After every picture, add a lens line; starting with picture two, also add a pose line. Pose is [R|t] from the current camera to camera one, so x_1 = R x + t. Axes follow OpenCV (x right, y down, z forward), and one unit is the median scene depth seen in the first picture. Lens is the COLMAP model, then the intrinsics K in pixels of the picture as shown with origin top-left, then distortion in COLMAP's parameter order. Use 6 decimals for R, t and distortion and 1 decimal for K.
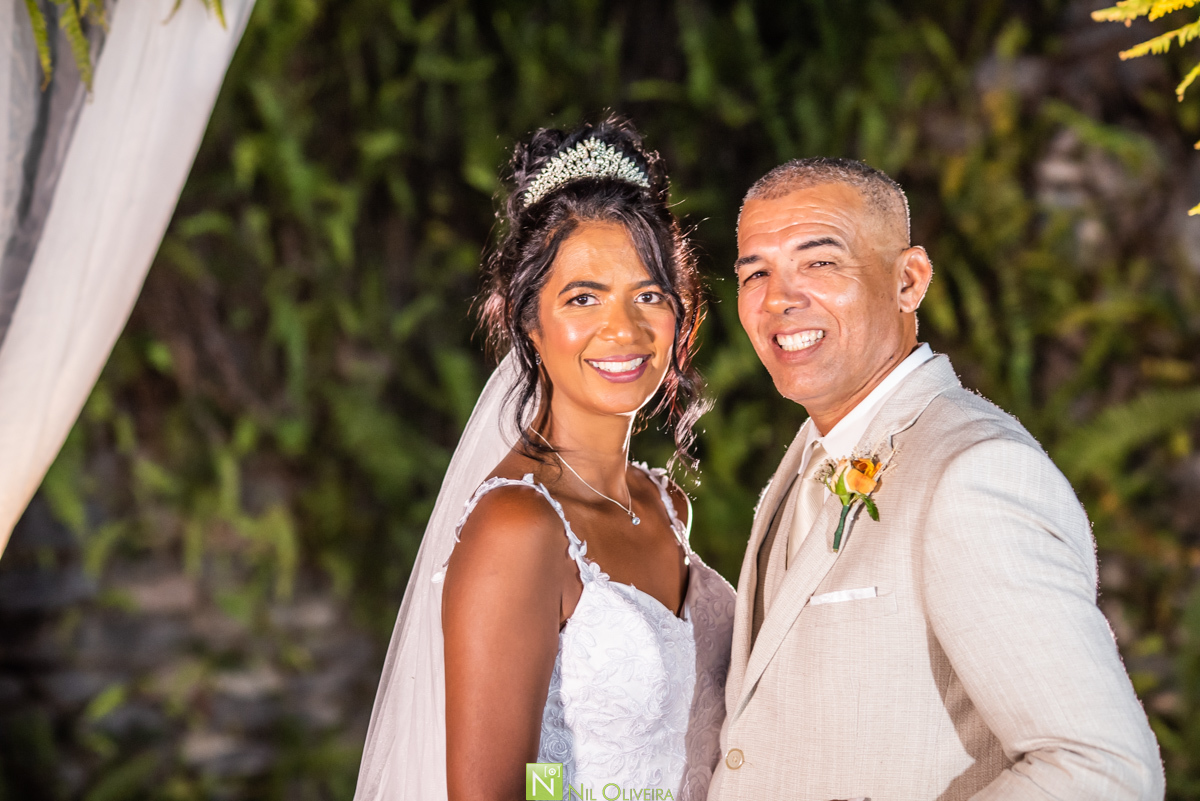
lens RADIAL K [[2791.1, 0, 599.8], [0, 2791.1, 397.5], [0, 0, 1]] dist [0.123841, 0.000000]
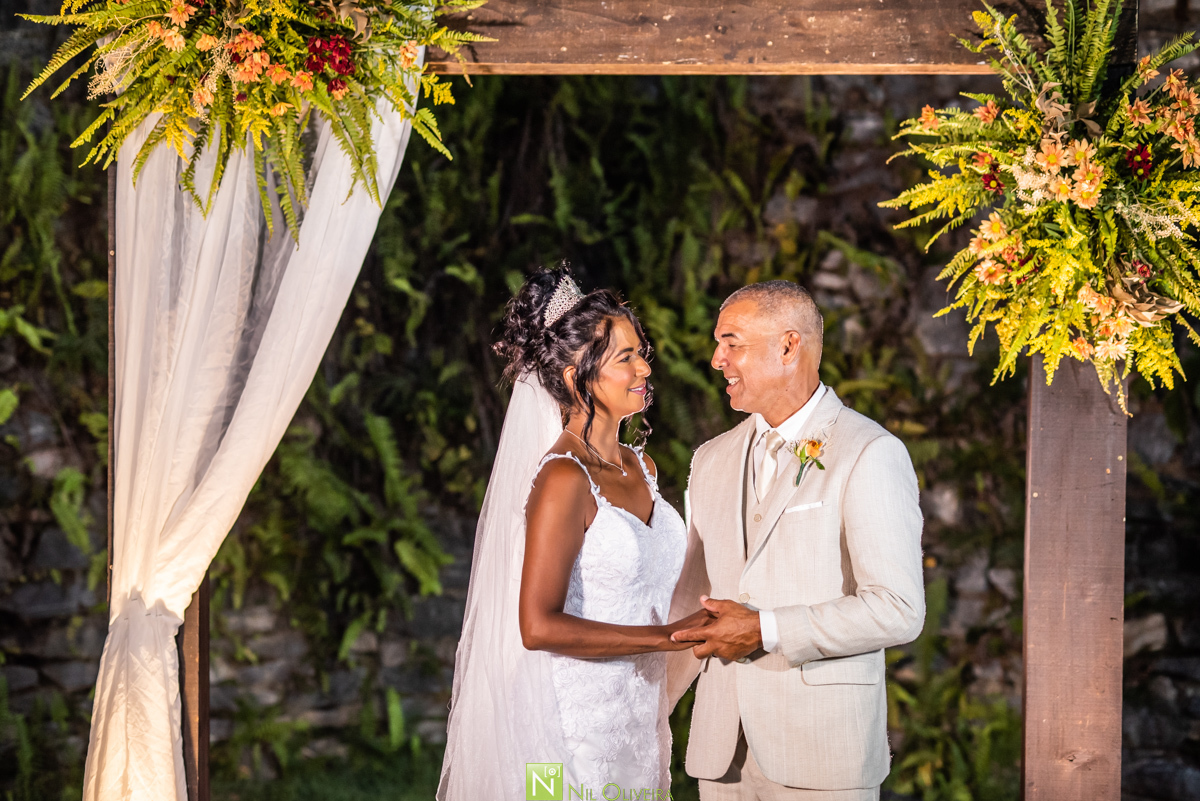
lens RADIAL K [[2791.1, 0, 586.1], [0, 2791.1, 389.6], [0, 0, 1]] dist [0.123841, 0.000000]
pose [[0.996856, -0.000120, 0.079233, -0.059943], [0.002913, 0.999379, -0.035128, 0.018843], [-0.079179, 0.035248, 0.996237, -0.334763]]
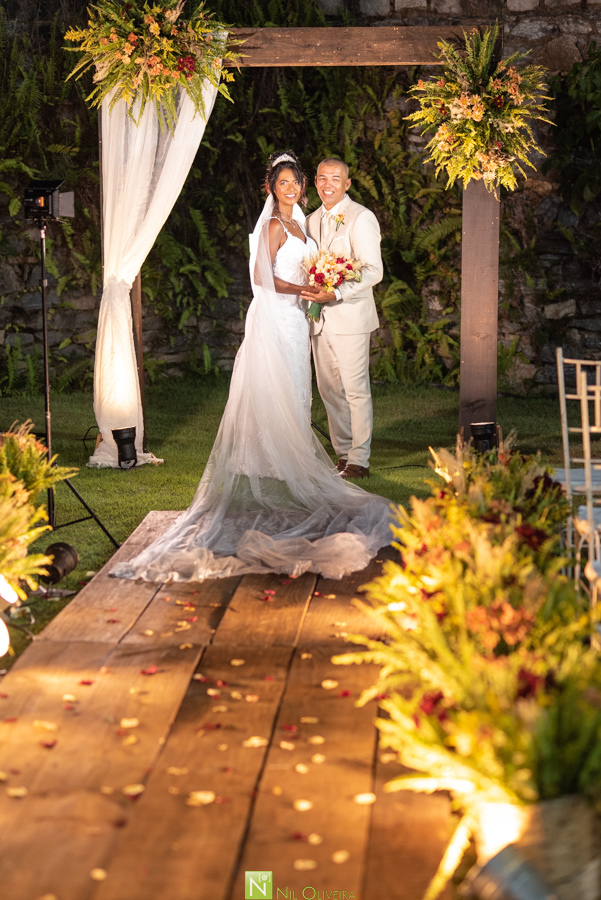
lens RADIAL K [[2093.4, 0, 305.6], [0, 2093.4, 442.8], [0, 0, 1]] dist [0.123841, 0.000000]
pose [[0.997321, -0.021991, 0.069764, -0.095053], [0.016281, 0.996550, 0.081388, 0.047430], [-0.071313, -0.080034, 0.994238, -1.082645]]
